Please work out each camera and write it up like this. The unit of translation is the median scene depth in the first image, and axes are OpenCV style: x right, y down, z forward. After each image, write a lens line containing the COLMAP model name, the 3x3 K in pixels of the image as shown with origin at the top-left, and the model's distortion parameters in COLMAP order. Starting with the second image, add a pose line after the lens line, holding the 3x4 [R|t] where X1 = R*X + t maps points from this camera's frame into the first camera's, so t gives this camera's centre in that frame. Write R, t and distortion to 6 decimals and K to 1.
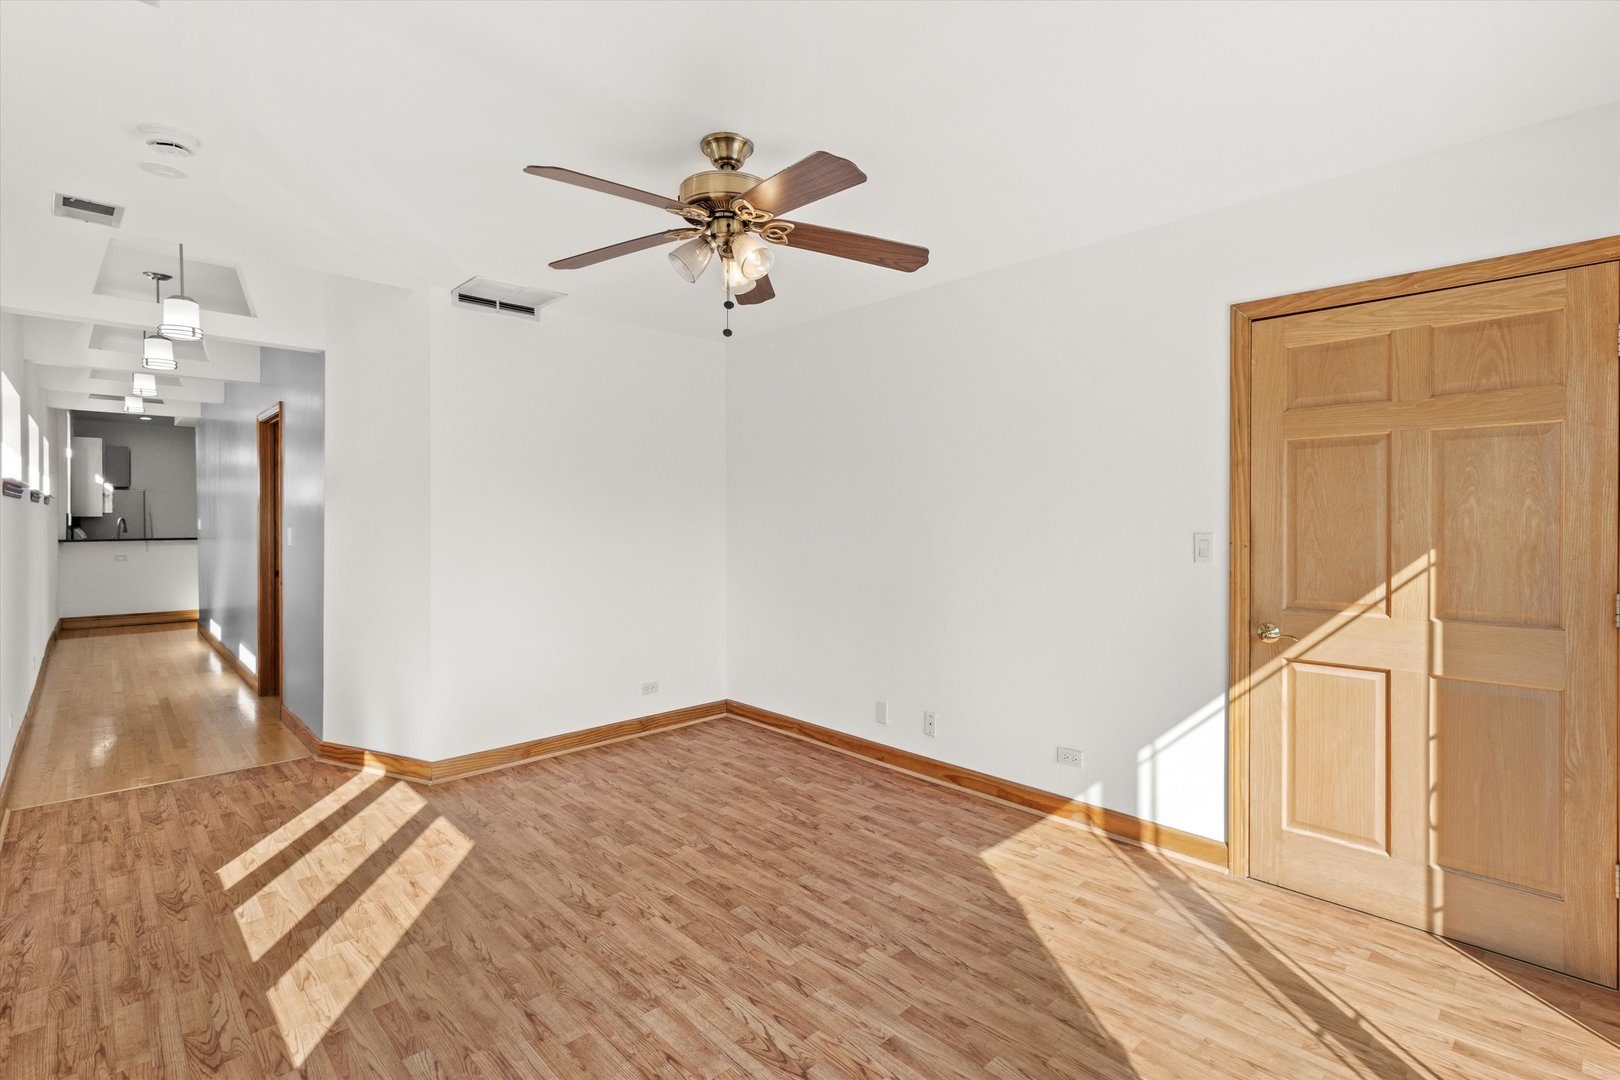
lens RADIAL K [[753.7, 0, 816.0], [0, 753.7, 517.7], [0, 0, 1]] dist [0.003068, 0.000353]
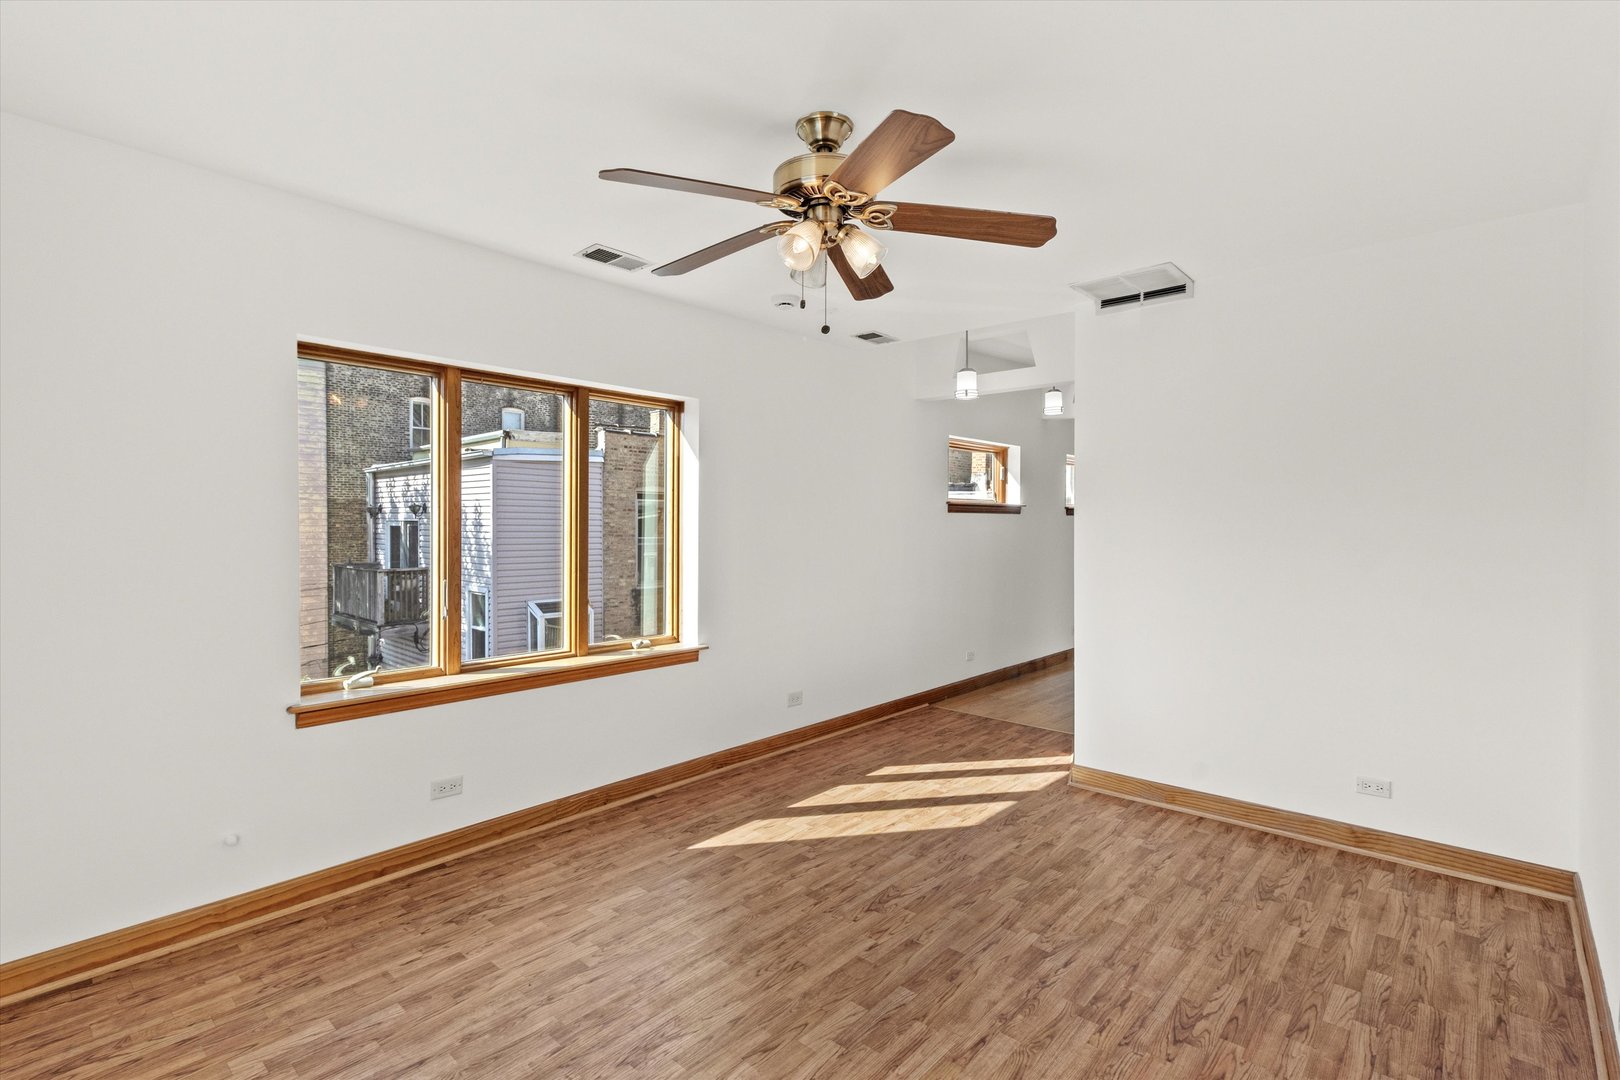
lens RADIAL K [[763.7, 0, 814.7], [0, 763.7, 532.9], [0, 0, 1]] dist [0.001624, -0.000169]
pose [[0.082150, 0.015131, -0.996505, 0.622587], [-0.008434, 0.999859, 0.014487, -0.005311], [0.996584, 0.007214, 0.082266, 0.698401]]
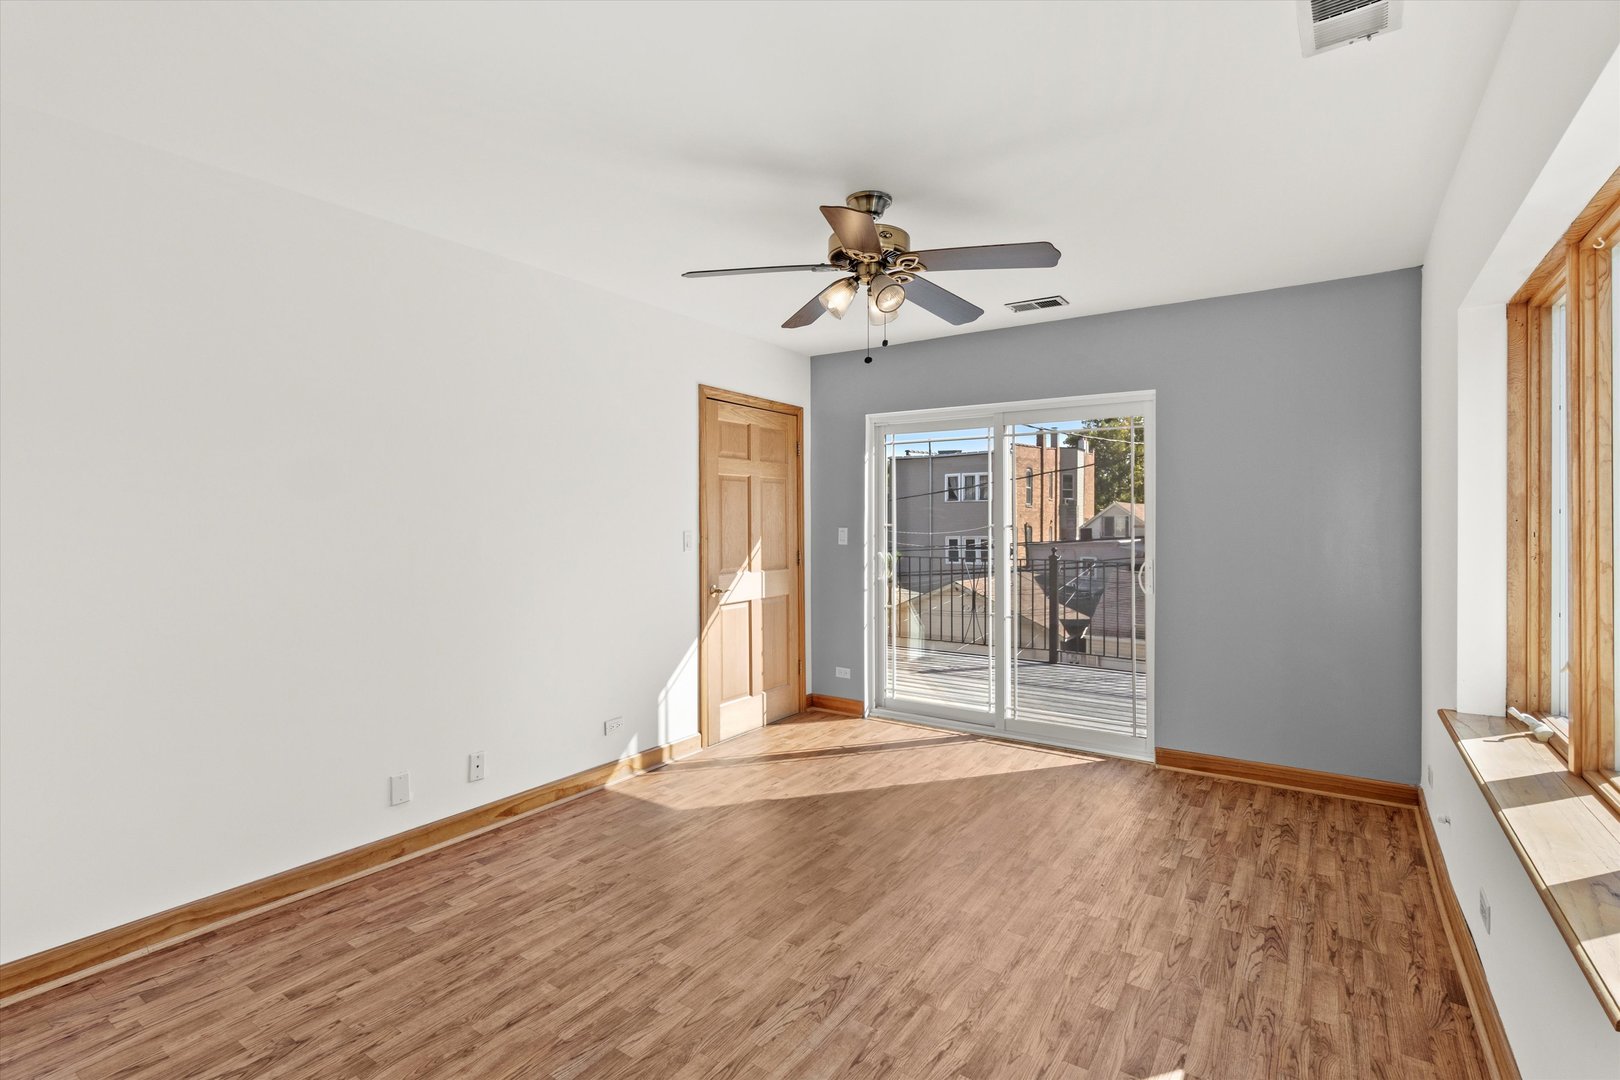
lens RADIAL K [[760.2, 0, 807.1], [0, 760.2, 511.7], [0, 0, 1]] dist [0.000159, -0.000417]
pose [[-0.199908, 0.014174, 0.979712, -0.952813], [0.006719, 0.999892, -0.013095, 0.003216], [-0.979792, 0.003965, -0.199981, 1.016560]]
